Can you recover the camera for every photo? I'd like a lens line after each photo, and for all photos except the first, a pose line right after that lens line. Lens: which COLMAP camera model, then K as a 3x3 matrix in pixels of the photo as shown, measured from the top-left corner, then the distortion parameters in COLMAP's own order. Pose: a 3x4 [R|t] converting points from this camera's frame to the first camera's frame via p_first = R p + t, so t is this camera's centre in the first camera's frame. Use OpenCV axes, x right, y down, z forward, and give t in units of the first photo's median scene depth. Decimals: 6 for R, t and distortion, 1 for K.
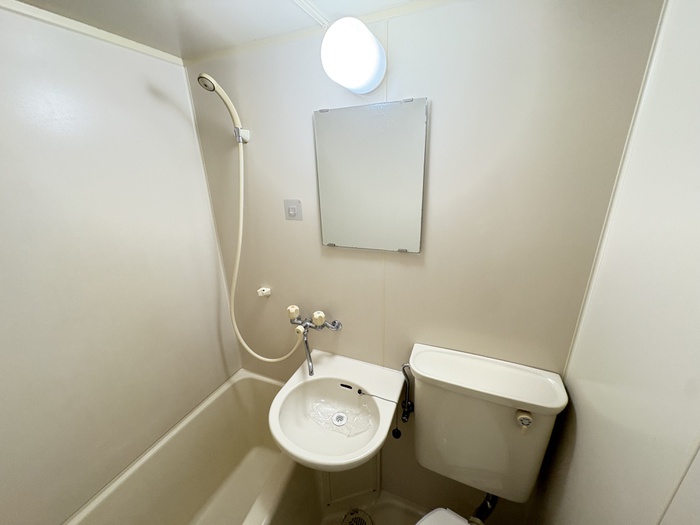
lens RADIAL K [[279.0, 0, 351.2], [0, 279.0, 261.1], [0, 0, 1]] dist [0.001282, 0.001166]
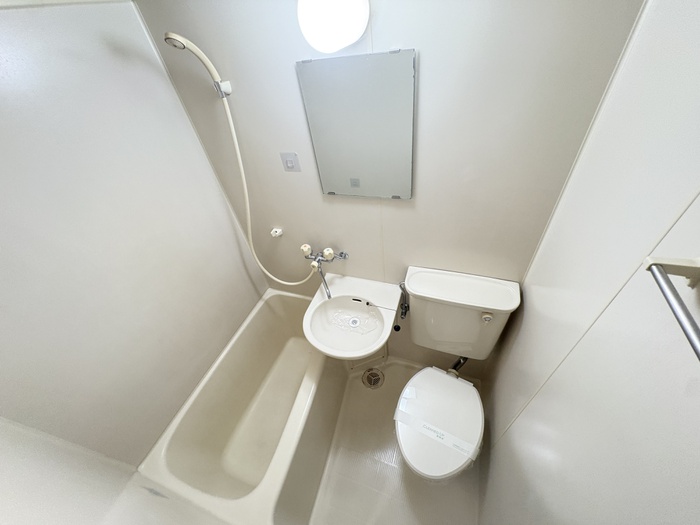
lens RADIAL K [[279.0, 0, 351.6], [0, 279.0, 263.2], [0, 0, 1]] dist [0.001282, 0.001166]
pose [[0.994295, -0.105073, -0.018339, -0.000598], [0.103697, 0.912020, 0.396821, -0.230012], [-0.024970, -0.396459, 0.917713, -0.118393]]
